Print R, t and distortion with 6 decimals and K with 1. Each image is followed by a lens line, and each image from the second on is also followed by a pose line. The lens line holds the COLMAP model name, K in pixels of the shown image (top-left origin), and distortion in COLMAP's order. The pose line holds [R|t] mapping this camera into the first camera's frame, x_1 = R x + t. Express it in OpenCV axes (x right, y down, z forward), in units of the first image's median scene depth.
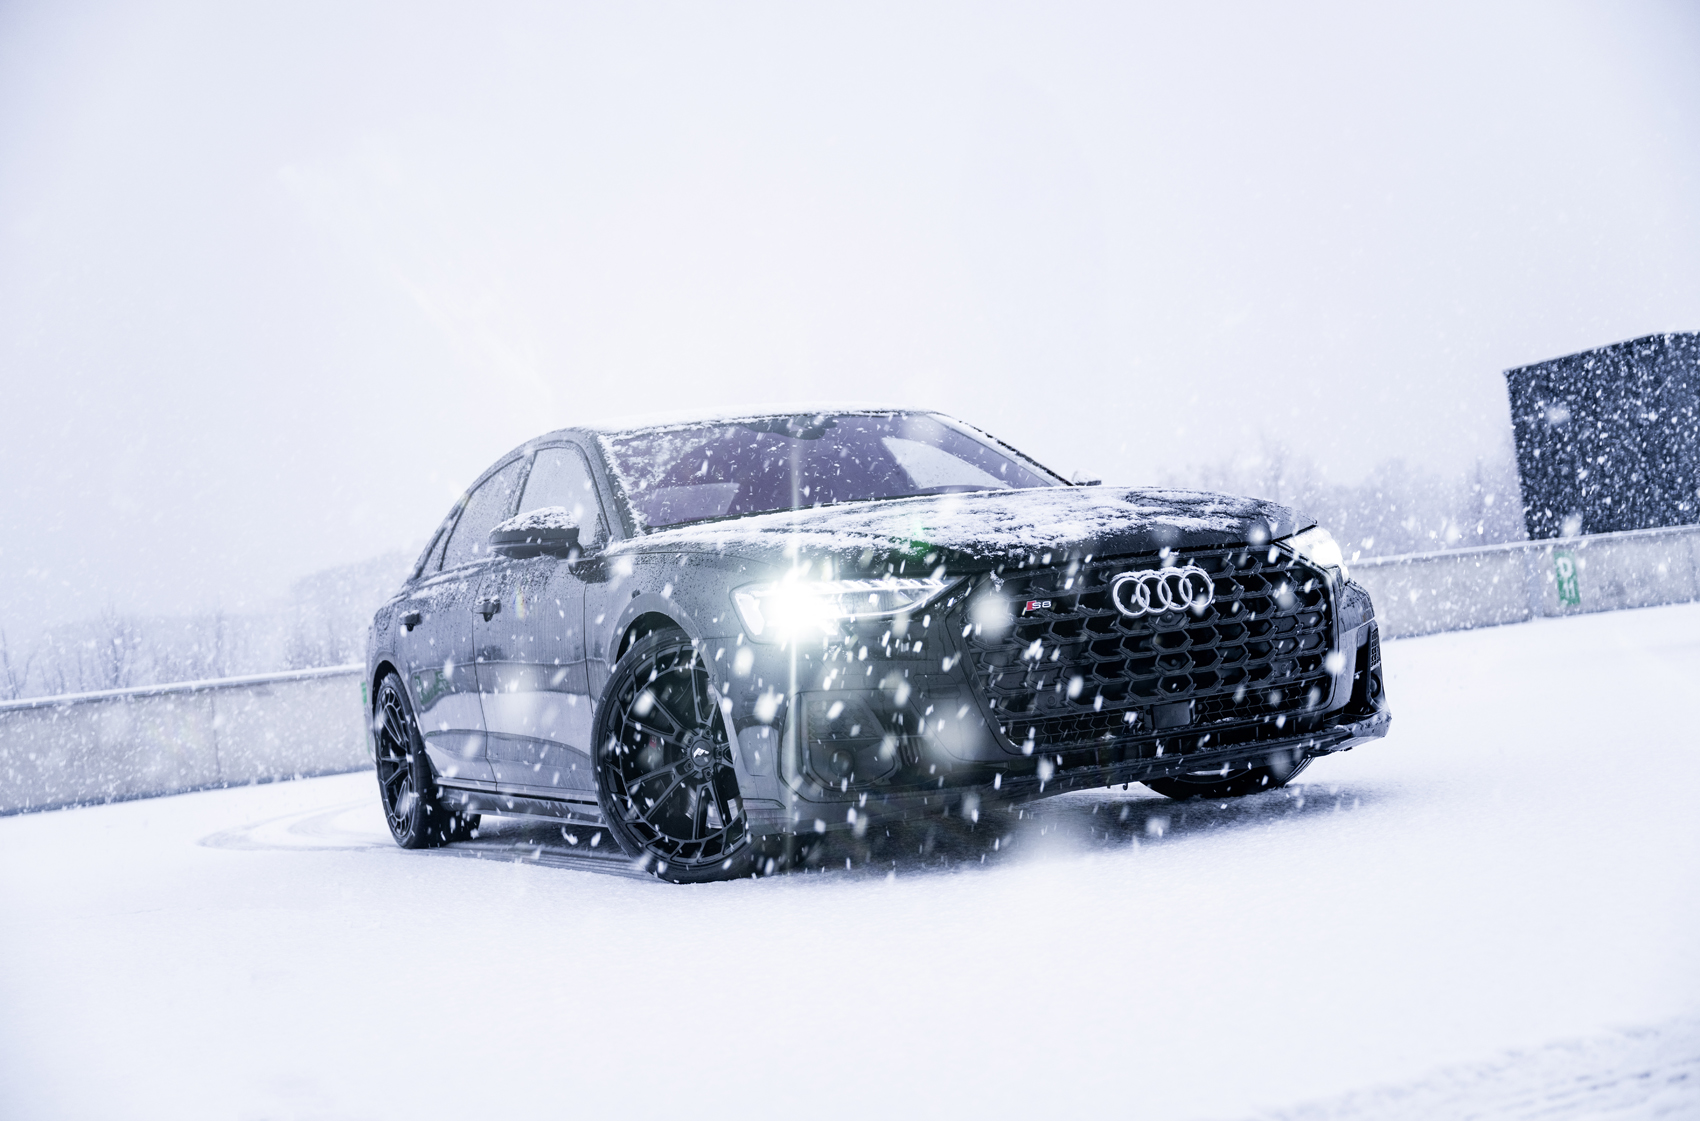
lens RADIAL K [[2129.1, 0, 853.6], [0, 2129.1, 562.6], [0, 0, 1]] dist [0.032700, 0.000000]
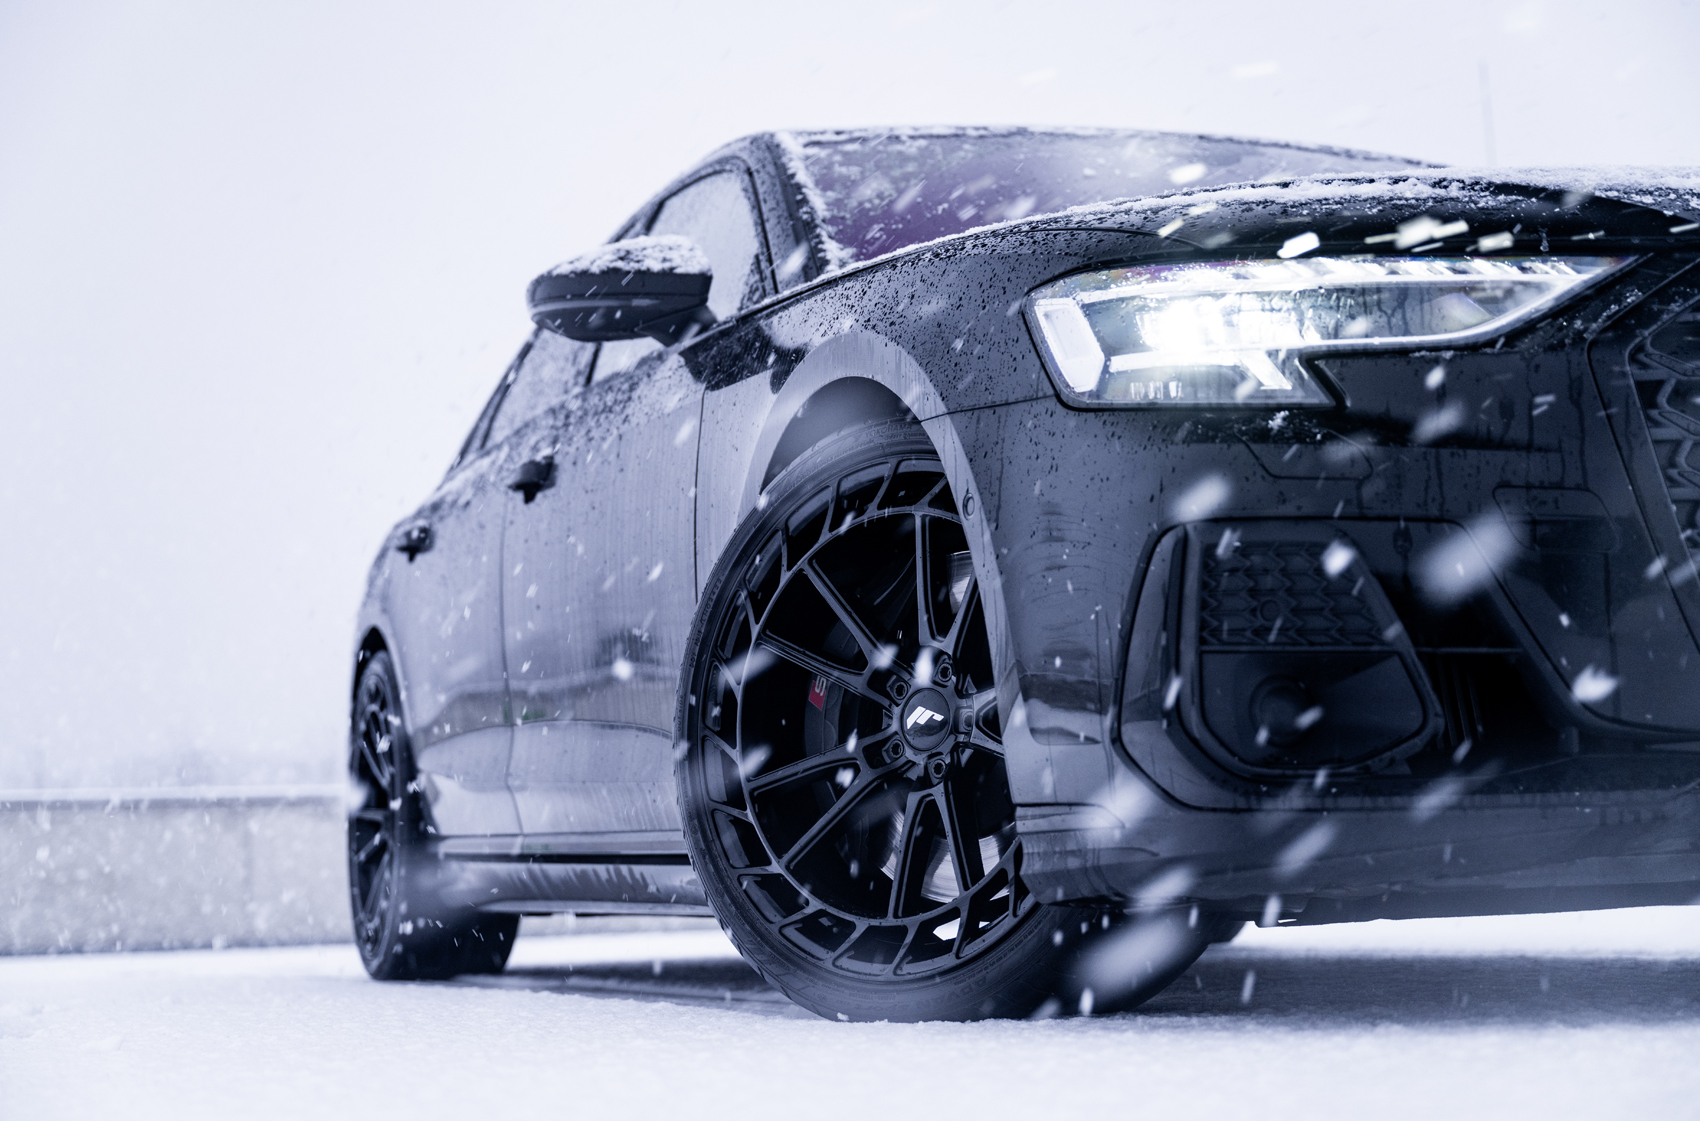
lens RADIAL K [[2898.9, 0, 849.6], [0, 2898.9, 549.6], [0, 0, 1]] dist [0.010688, 0.000000]
pose [[0.989931, 0.072747, -0.121424, -0.017999], [-0.080850, 0.994721, -0.063192, 0.088519], [0.116186, 0.072373, 0.990587, 0.403347]]
